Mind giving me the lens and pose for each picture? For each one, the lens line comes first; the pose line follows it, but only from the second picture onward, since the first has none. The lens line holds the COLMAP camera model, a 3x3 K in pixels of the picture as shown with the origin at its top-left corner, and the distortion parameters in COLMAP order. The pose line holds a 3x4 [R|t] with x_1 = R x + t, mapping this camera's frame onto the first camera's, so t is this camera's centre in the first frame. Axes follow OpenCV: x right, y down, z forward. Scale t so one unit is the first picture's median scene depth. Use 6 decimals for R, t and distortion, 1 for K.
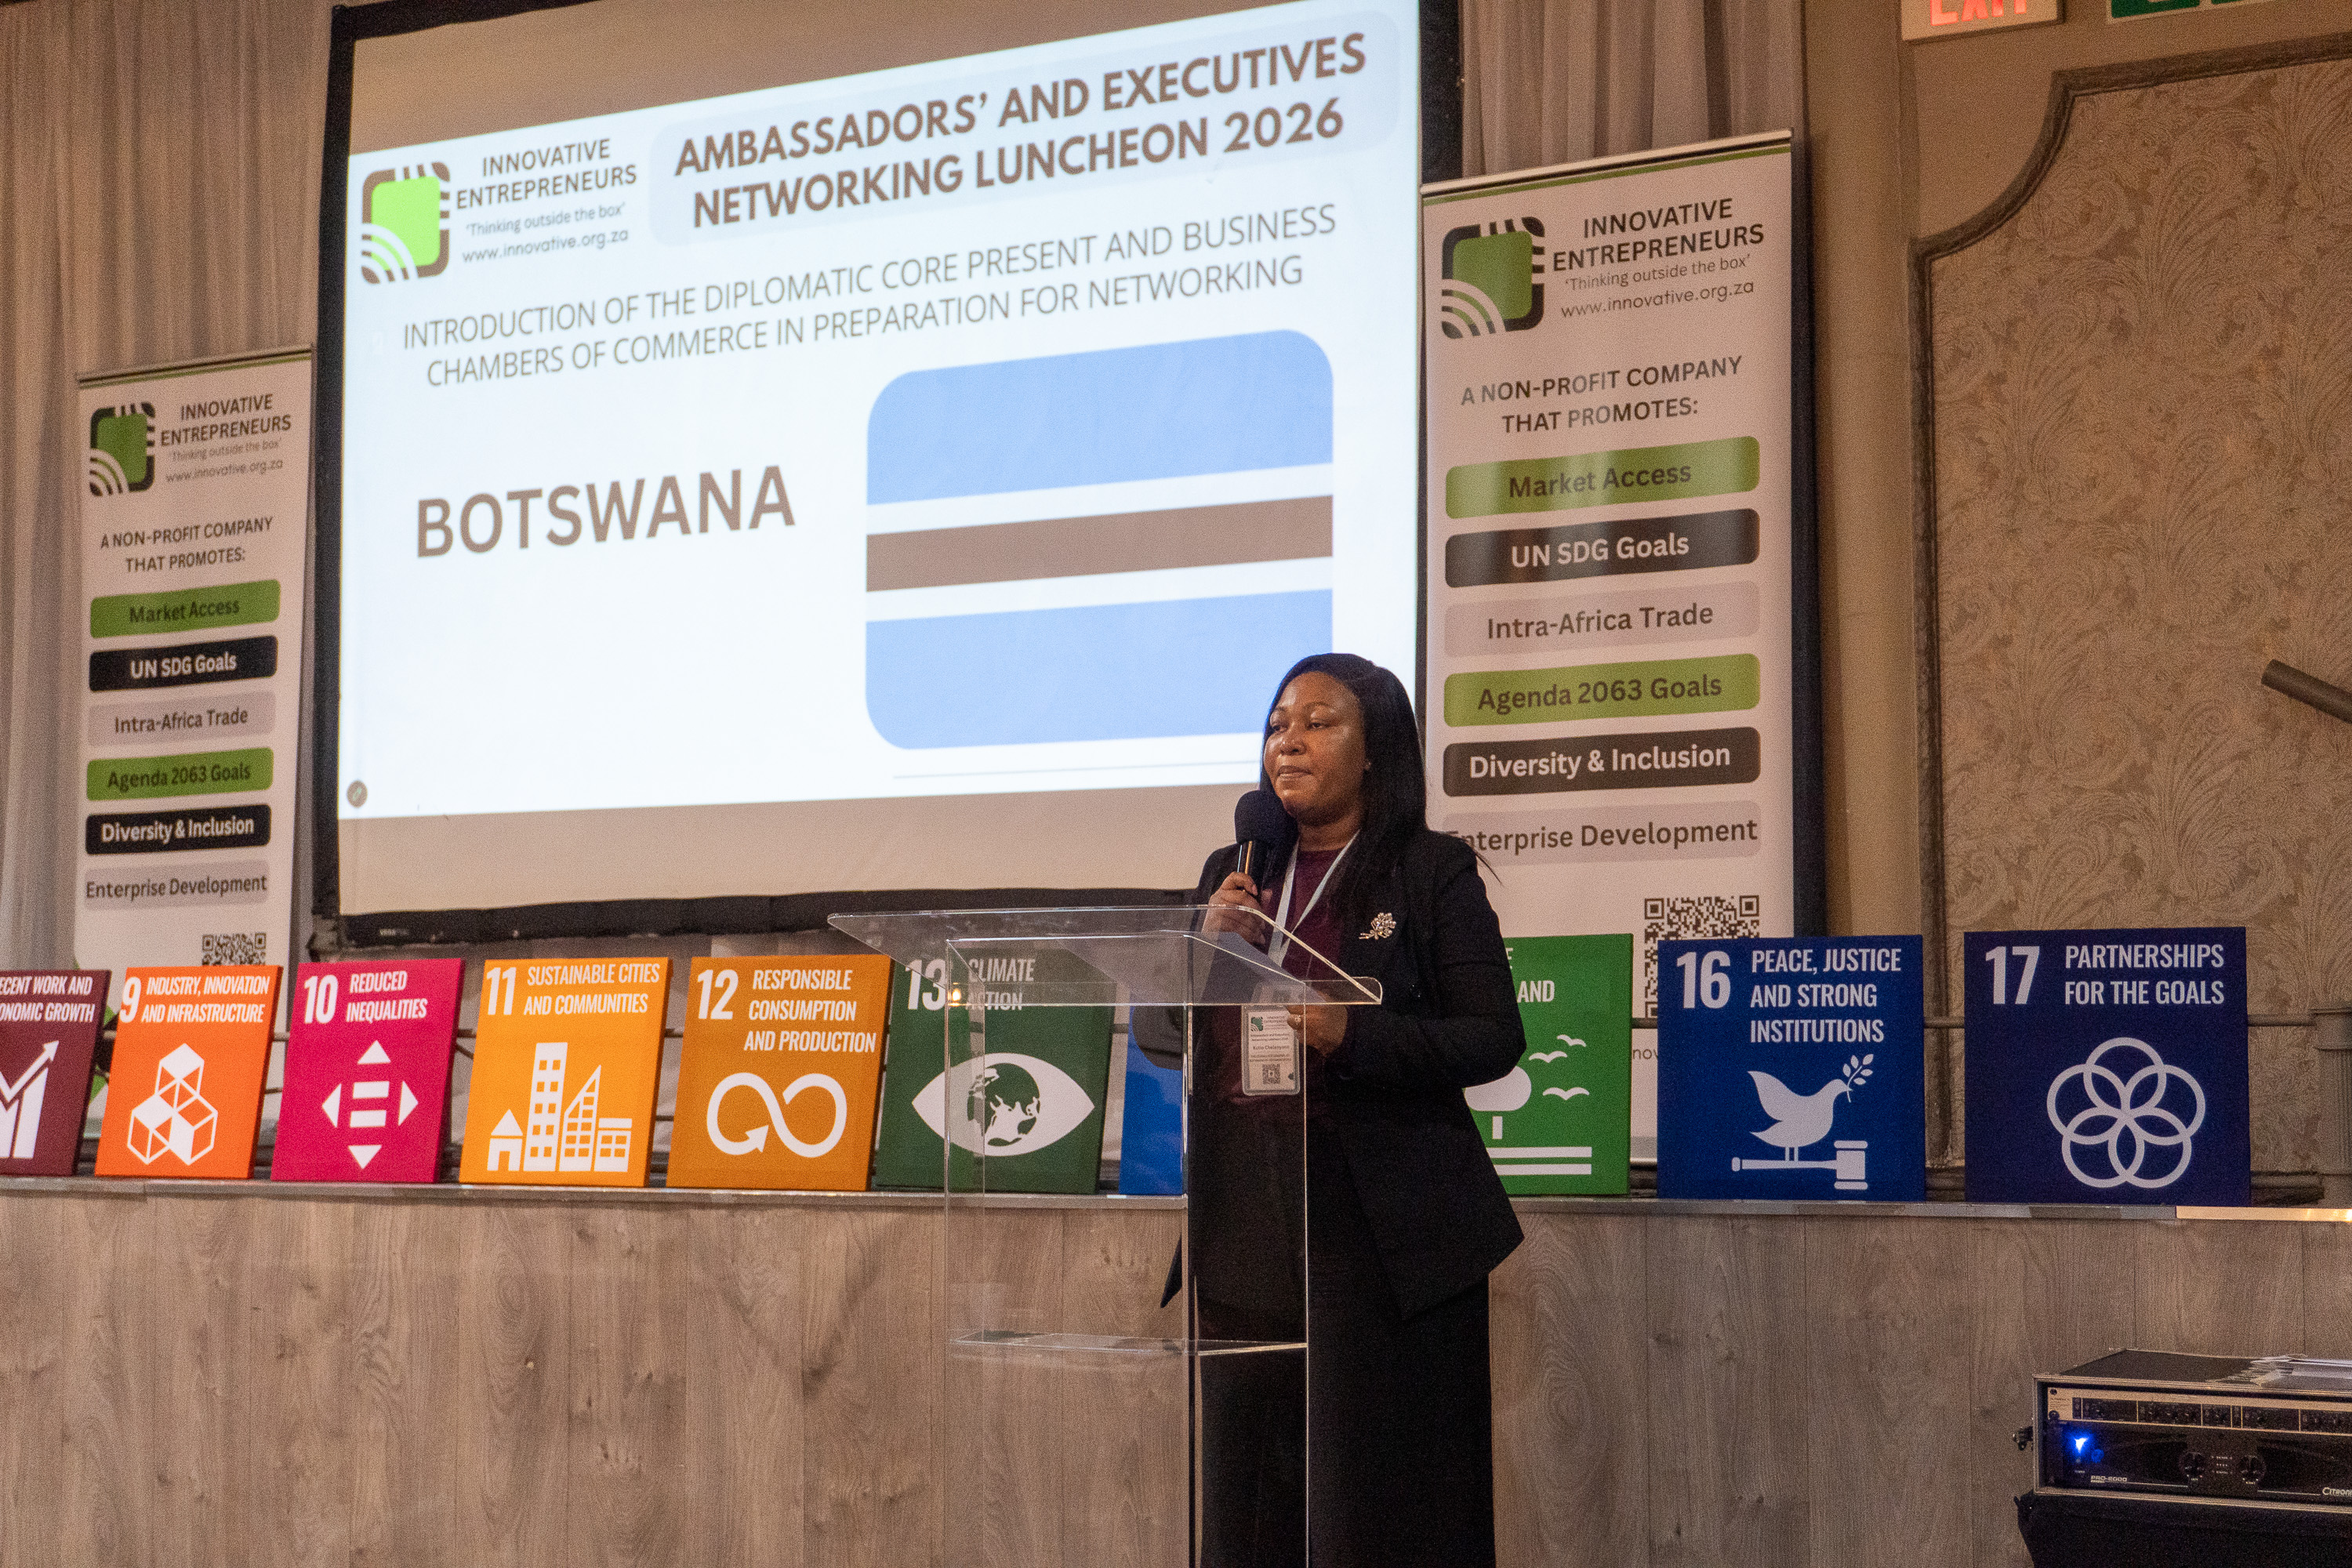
lens RADIAL K [[3518.2, 0, 1169.1], [0, 3518.2, 793.5], [0, 0, 1]] dist [0.014677, 0.000000]
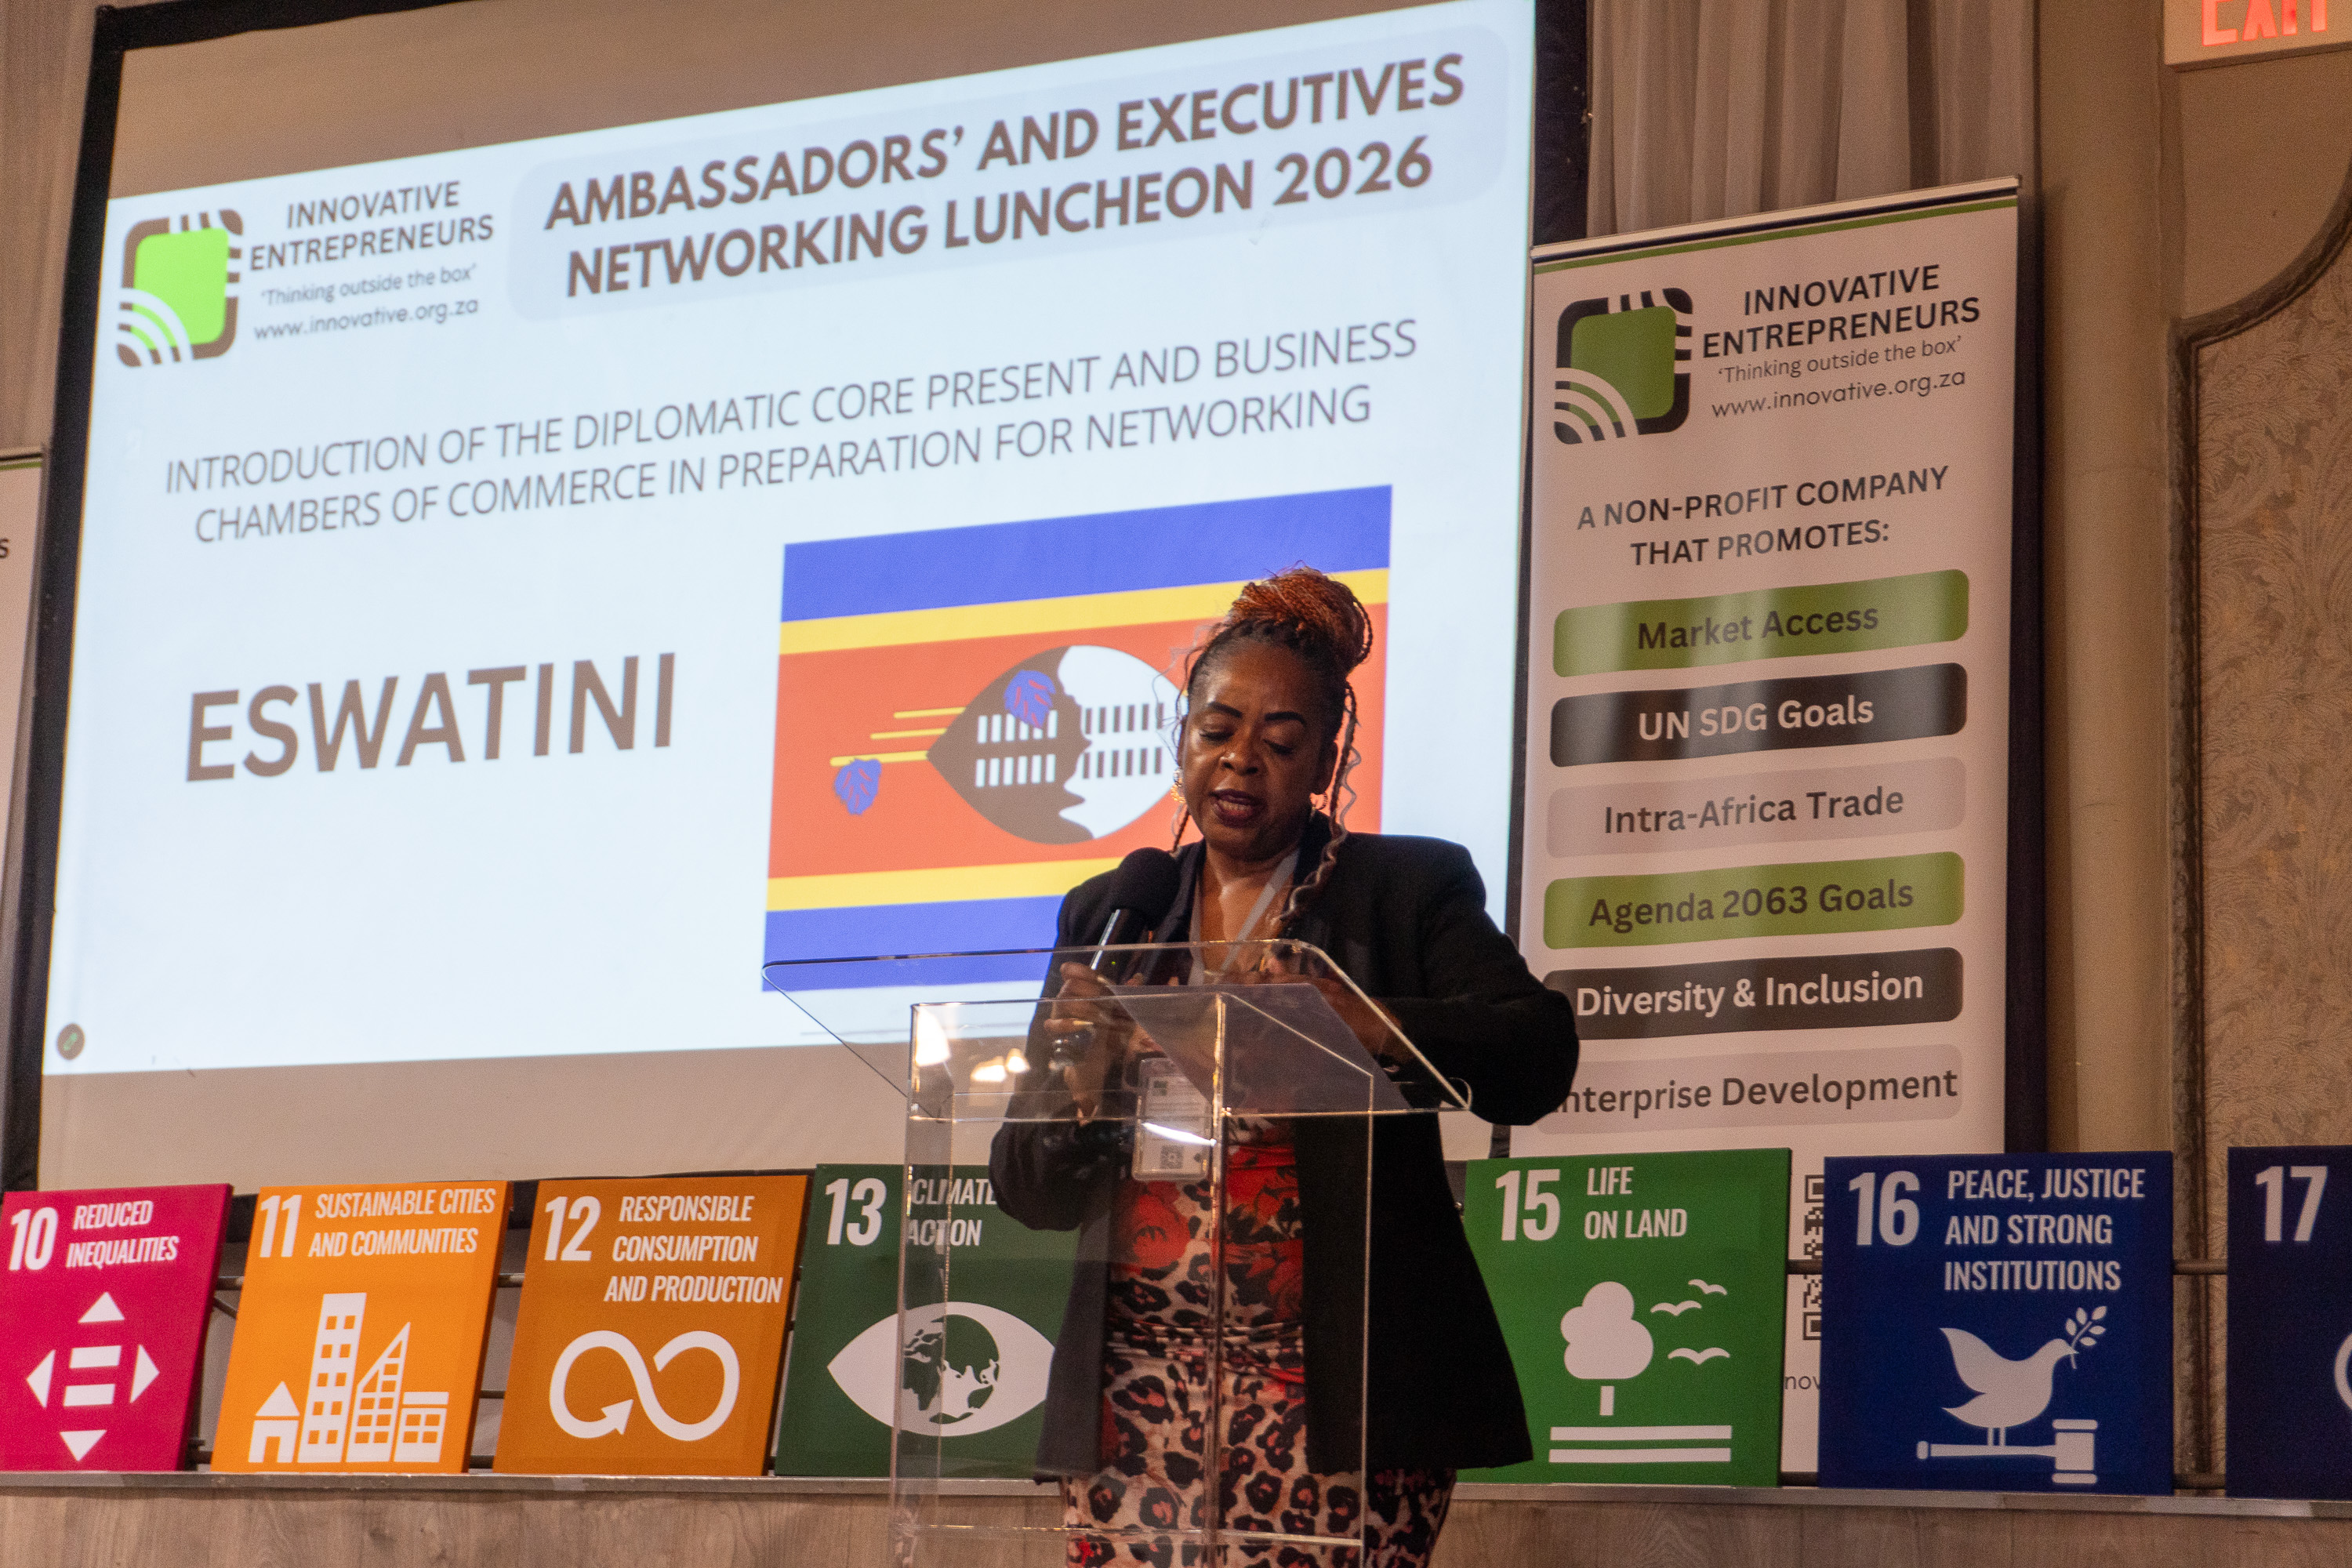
lens RADIAL K [[4961.3, 0, 1159.3], [0, 4961.3, 802.0], [0, 0, 1]] dist [0.057680, 0.000000]
pose [[0.999337, 0.036237, 0.003504, -0.008963], [-0.035624, 0.993176, -0.111056, 0.072268], [-0.007505, 0.110857, 0.993808, -0.058917]]
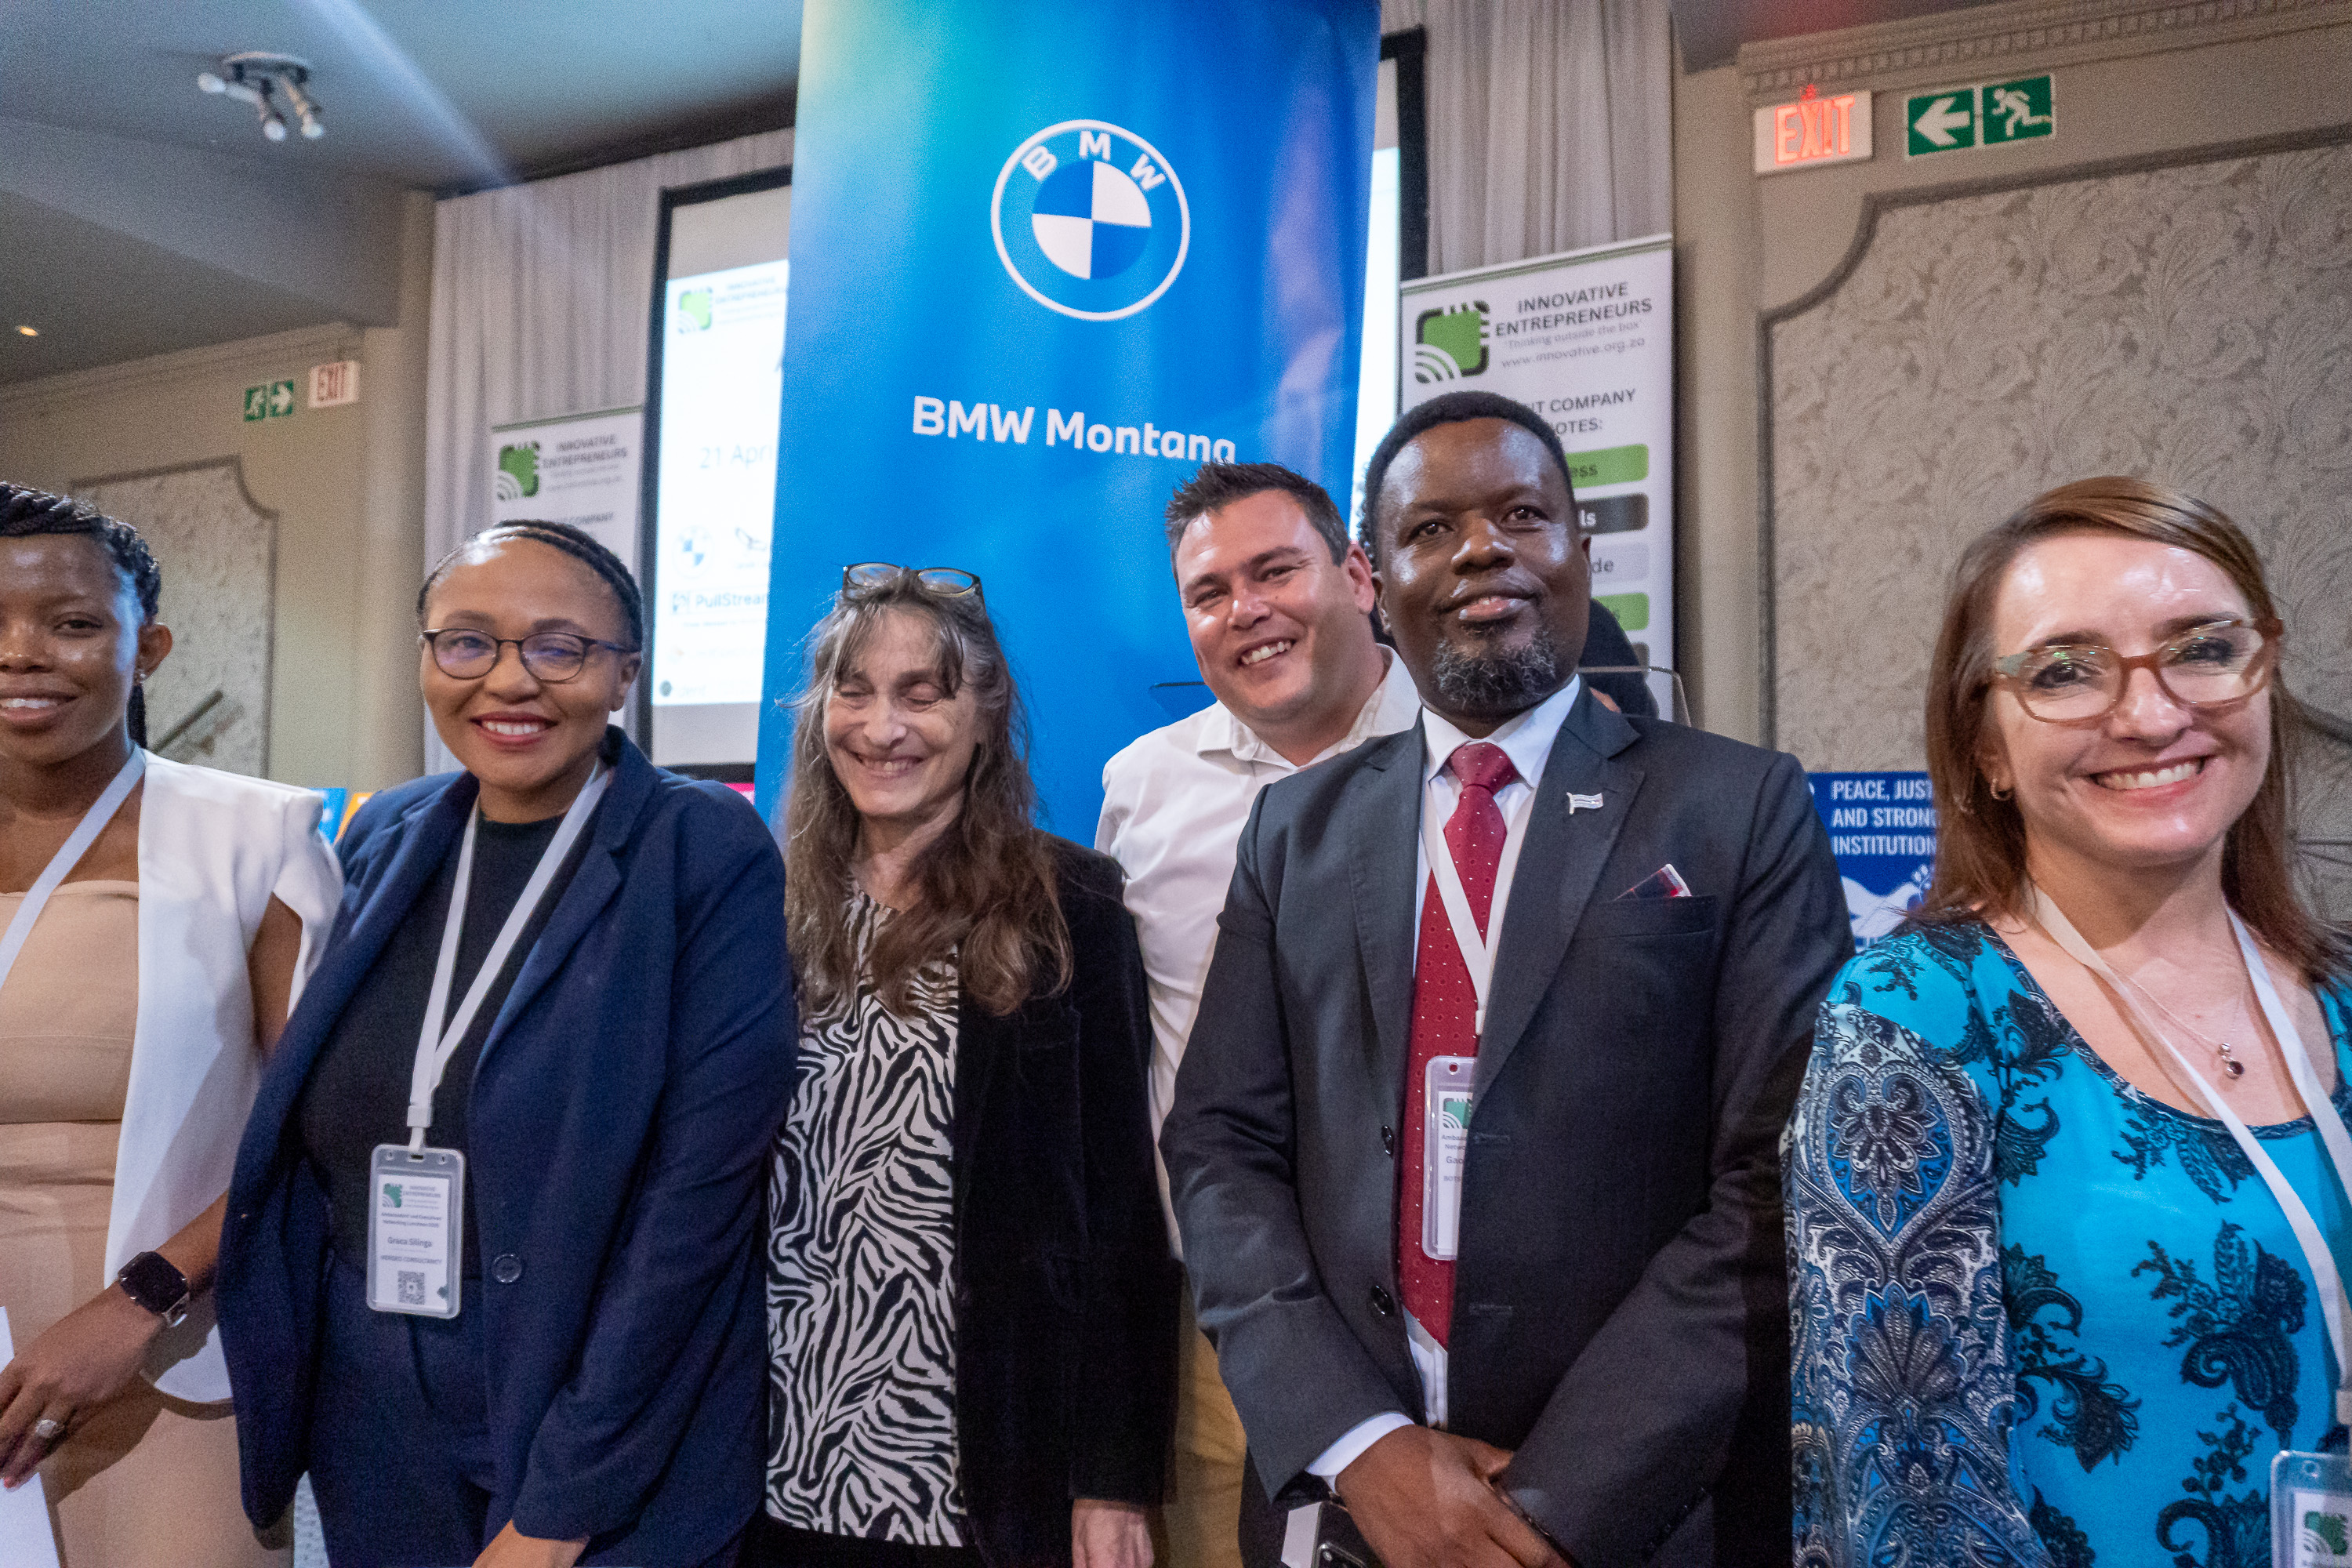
lens RADIAL K [[1534.1, 0, 1197.0], [0, 1534.1, 774.1], [0, 0, 1]] dist [0.003784, -0.006015]
pose [[0.995452, 0.021100, 0.092894, -0.073123], [-0.022076, 0.999711, 0.009496, 0.032614], [-0.092667, -0.011504, 0.995631, 0.374958]]
